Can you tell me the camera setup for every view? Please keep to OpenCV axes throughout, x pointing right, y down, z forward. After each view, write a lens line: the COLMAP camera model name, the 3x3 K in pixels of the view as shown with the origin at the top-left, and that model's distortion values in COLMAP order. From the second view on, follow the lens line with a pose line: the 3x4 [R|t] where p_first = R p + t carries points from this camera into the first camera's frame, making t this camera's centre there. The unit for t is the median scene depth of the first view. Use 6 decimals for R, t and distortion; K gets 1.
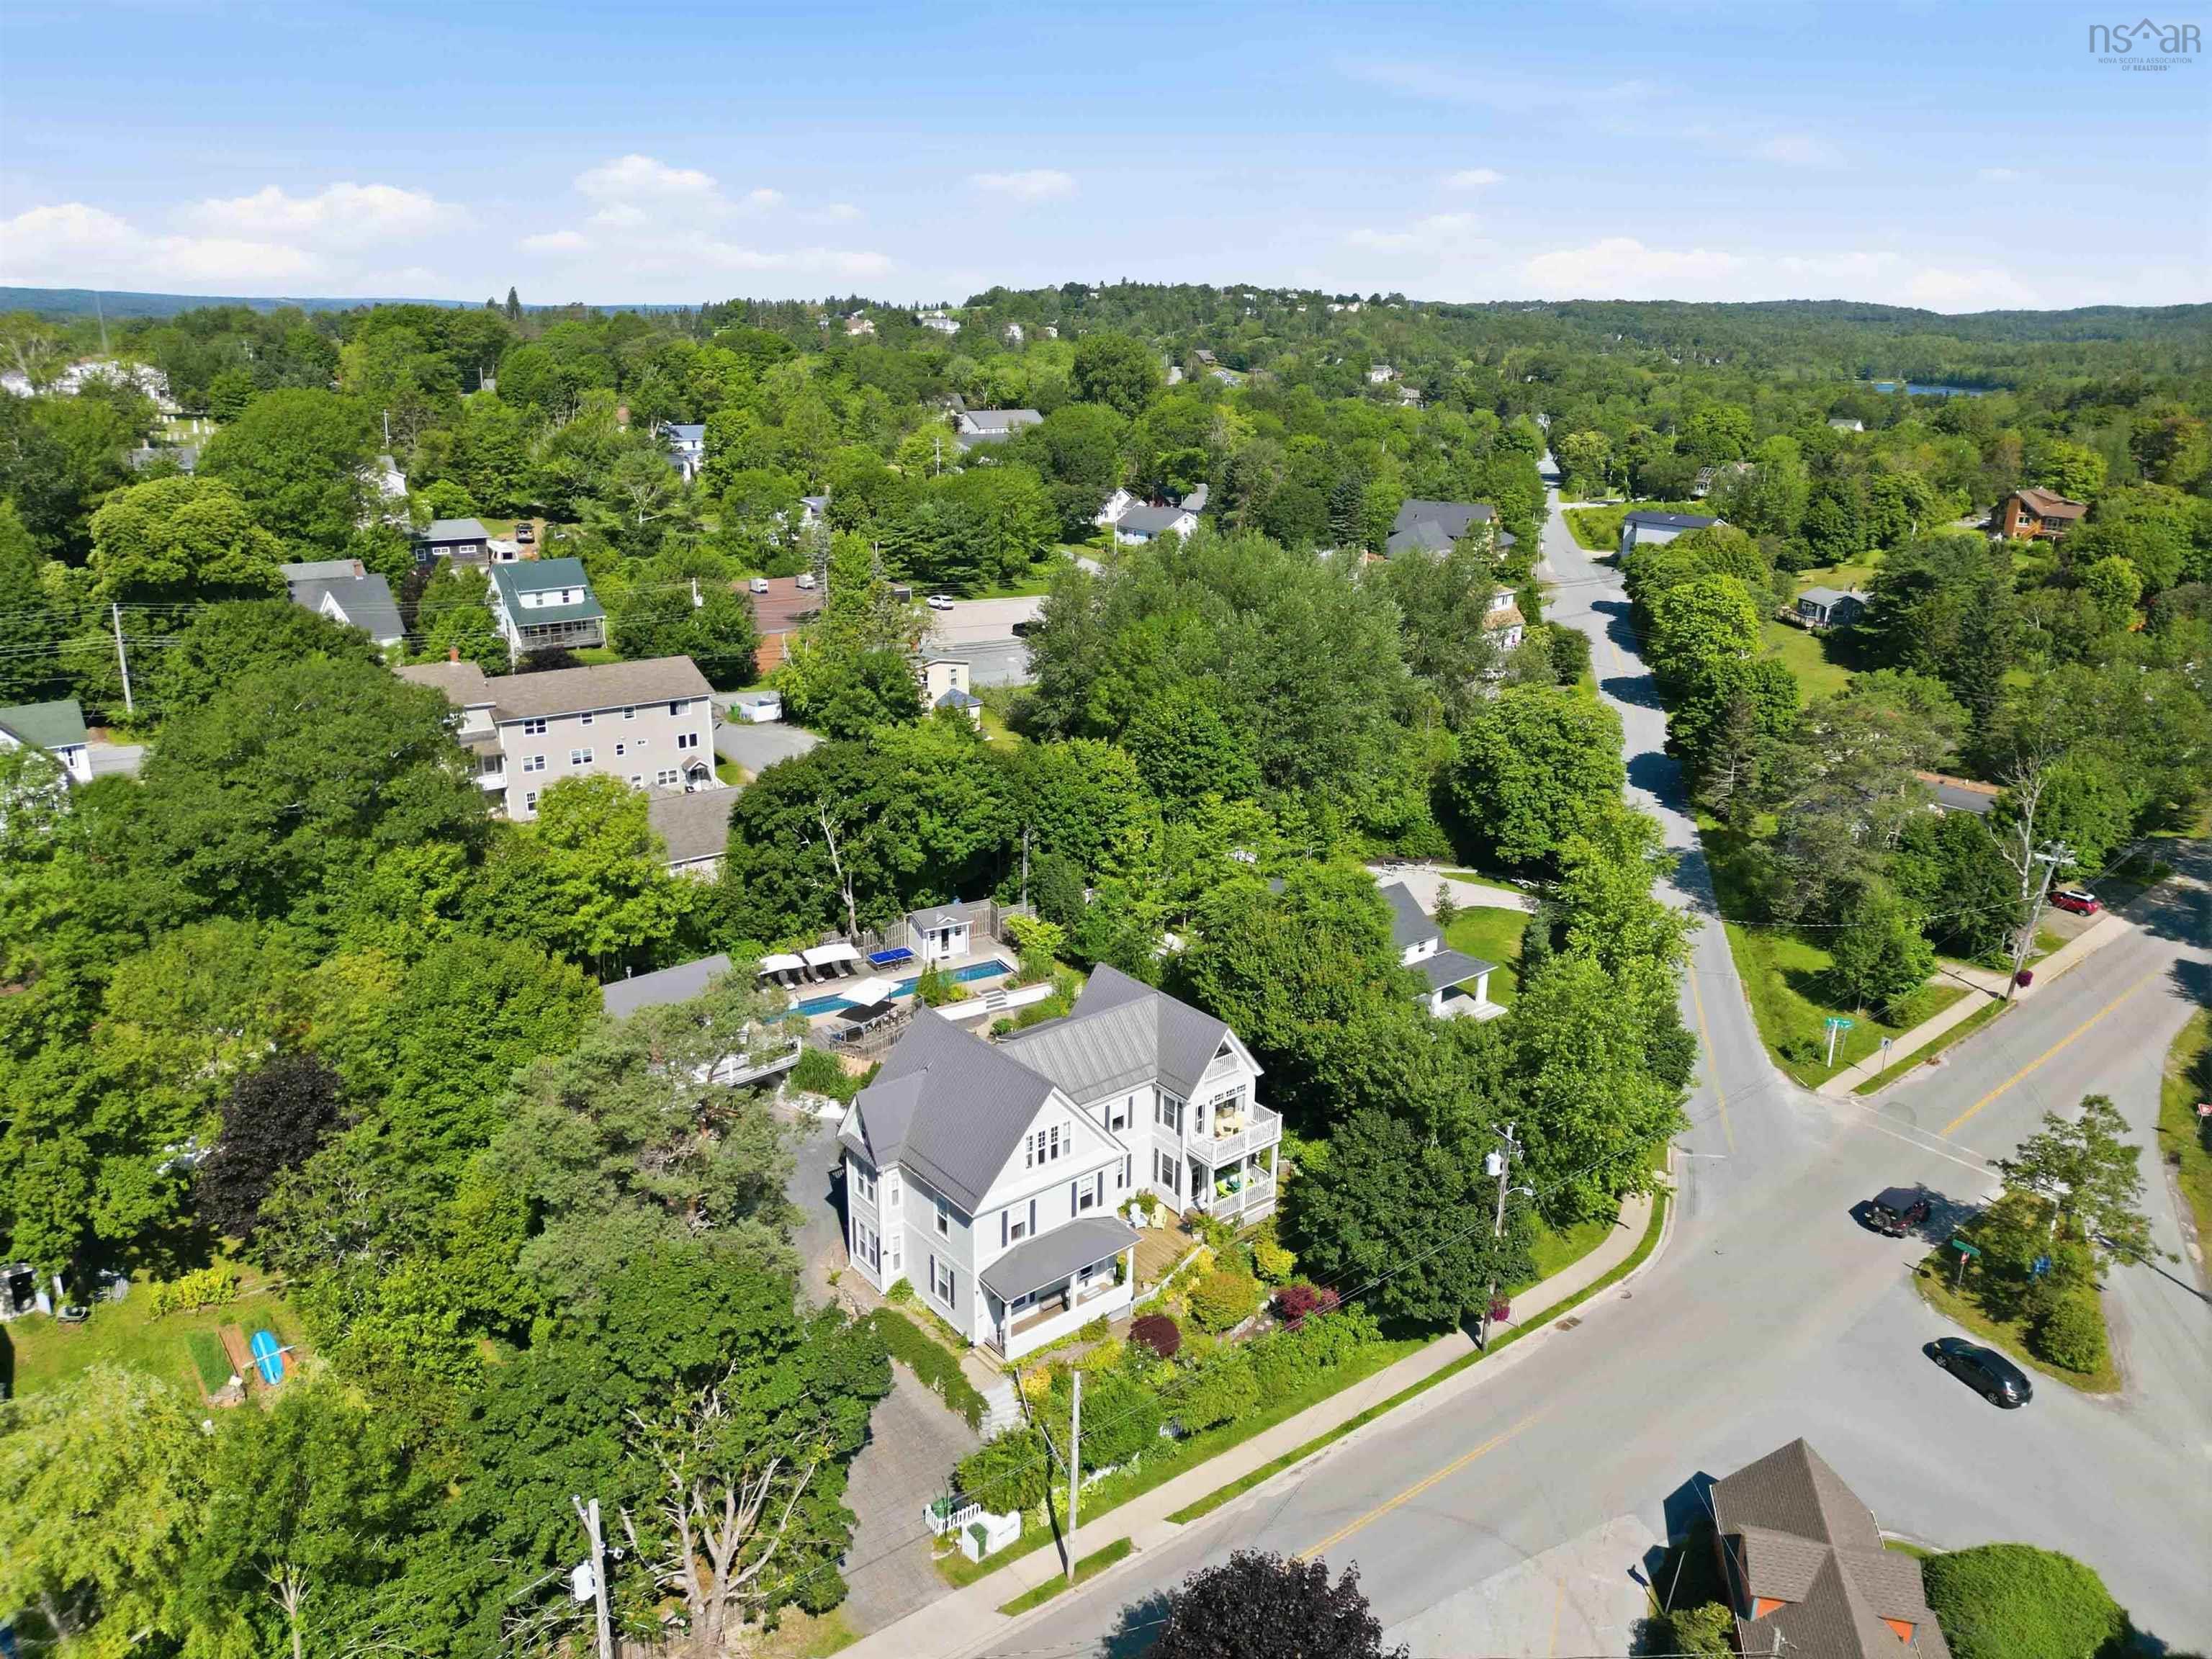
lens RADIAL K [[1545.2, 0, 1098.2], [0, 1545.2, 829.5], [0, 0, 1]] dist [0.074049, -0.068064]
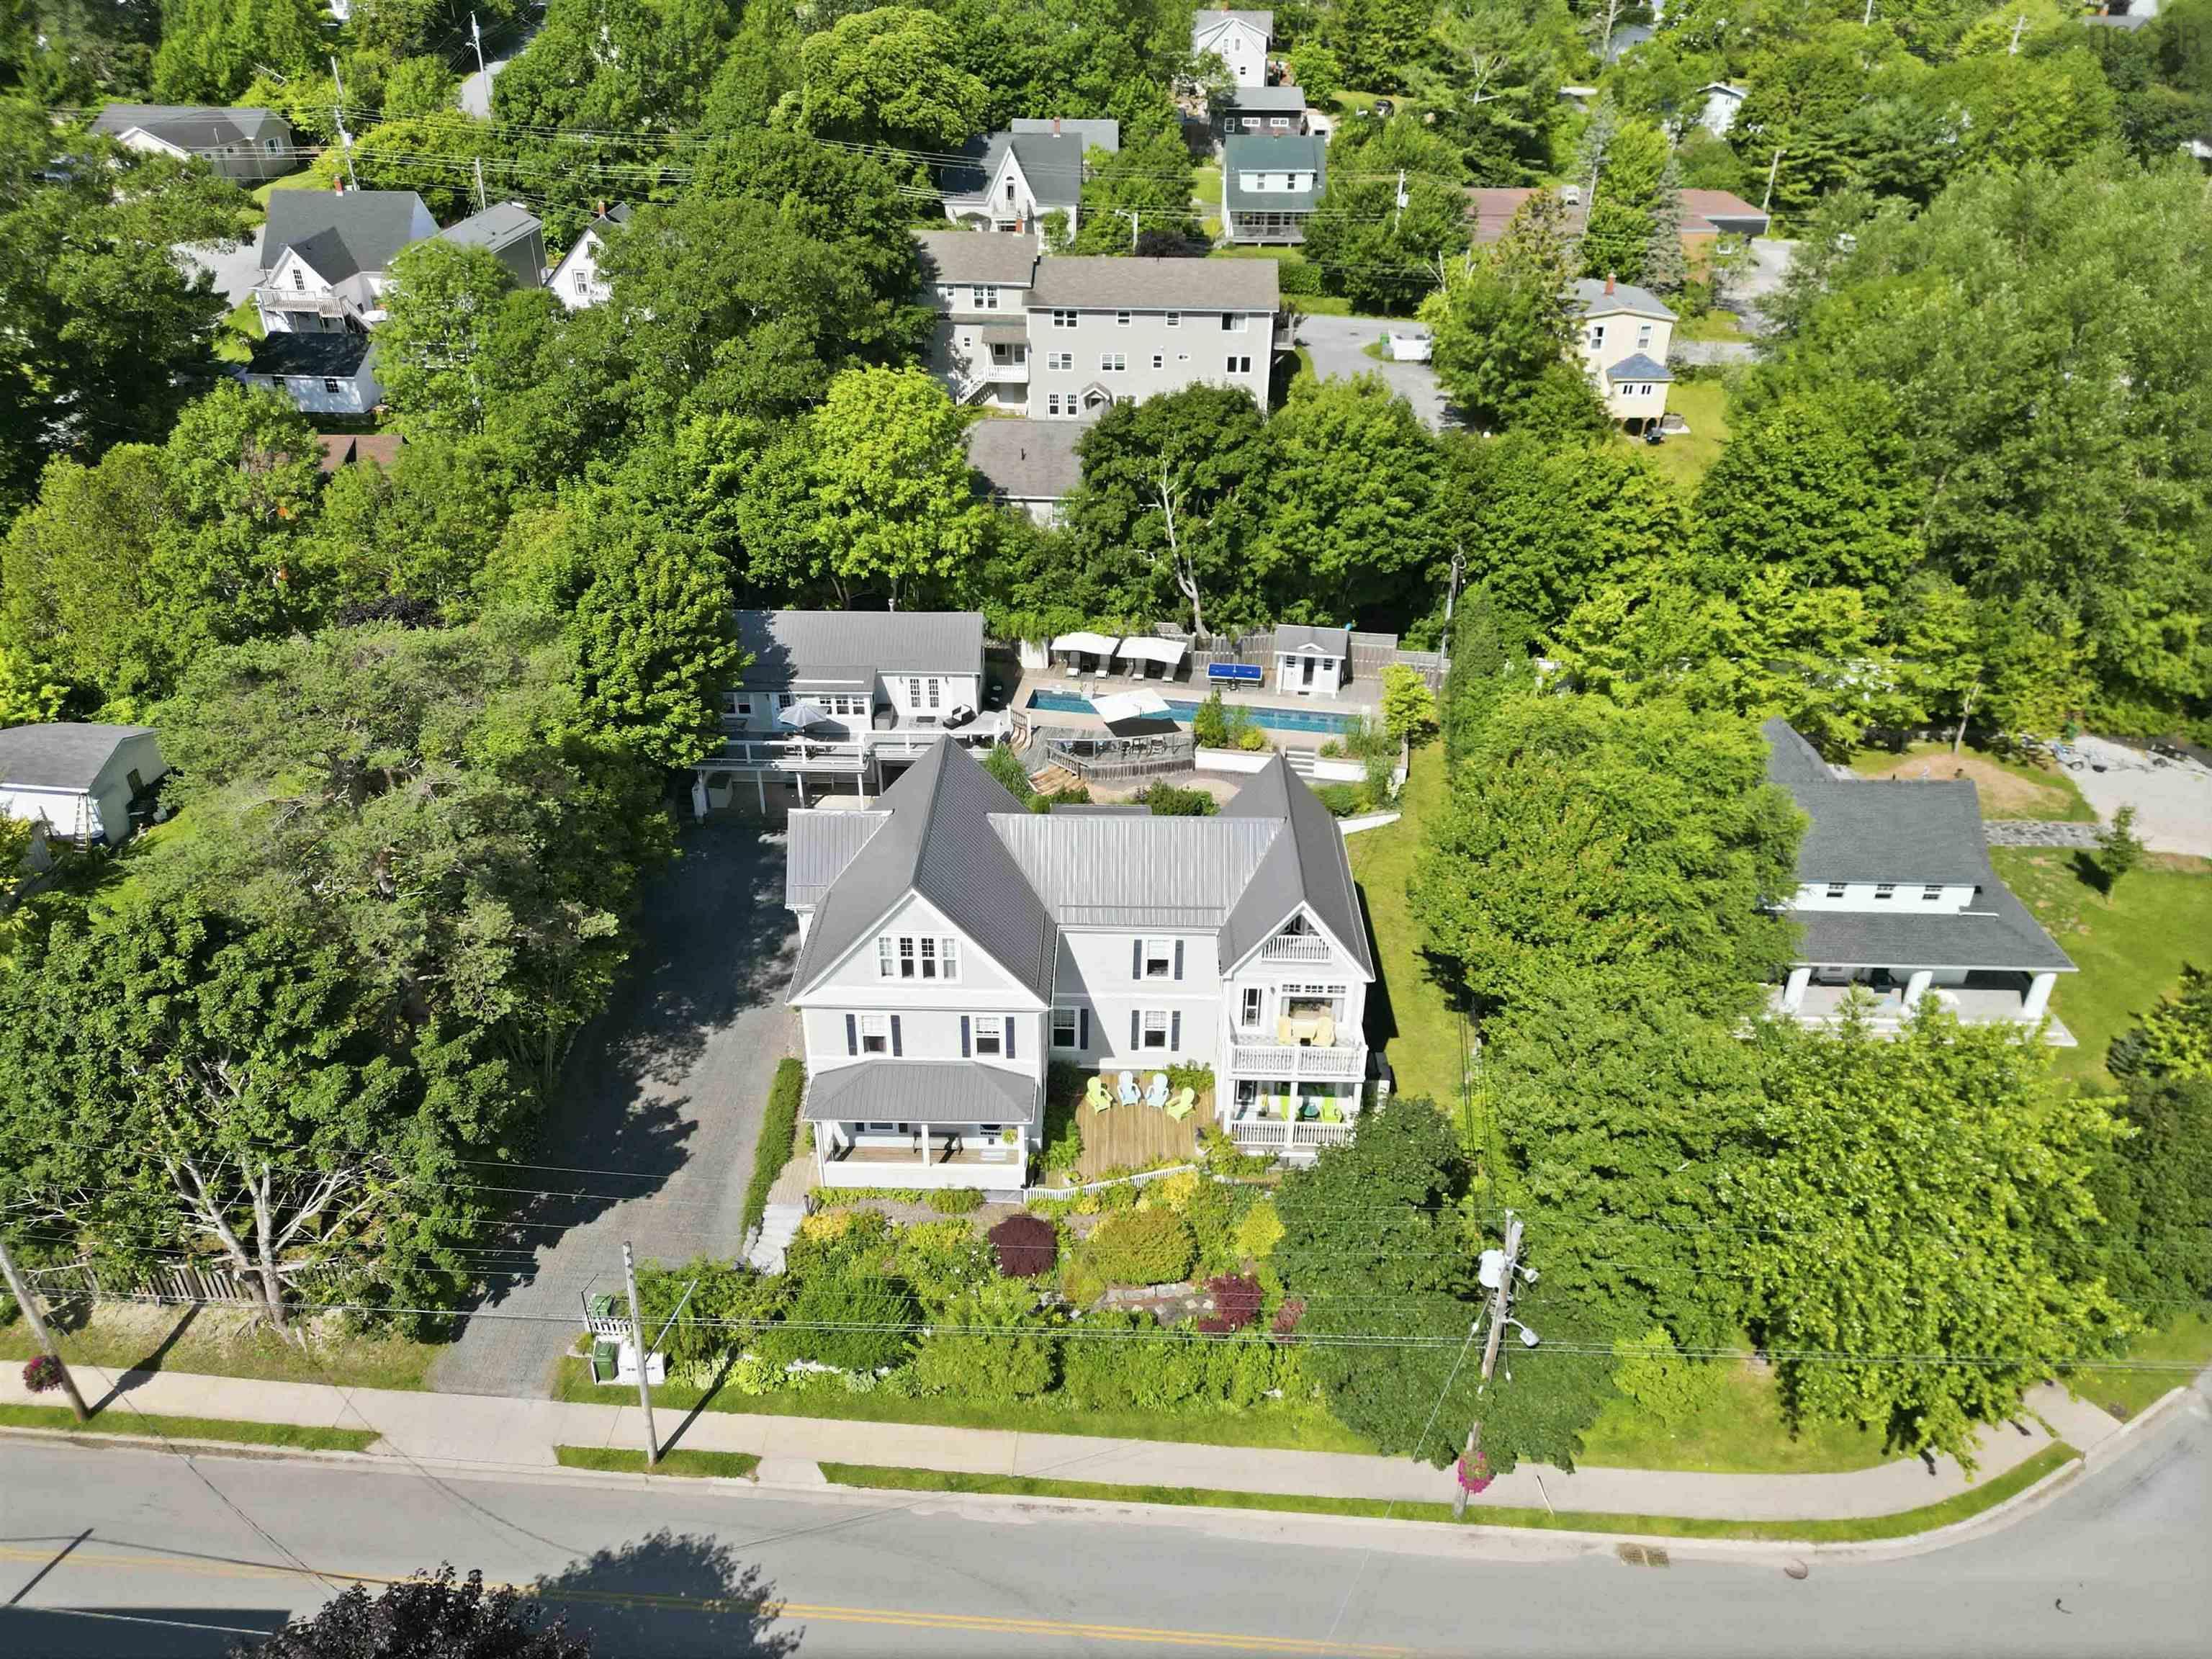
lens RADIAL K [[1545.2, 0, 1095.9], [0, 1545.2, 835.6], [0, 0, 1]] dist [0.074049, -0.068064]
pose [[0.760912, 0.328921, -0.559307, 0.245044], [-0.194823, 0.938033, 0.286598, -0.046208], [0.618916, -0.109110, 0.777842, 0.274548]]
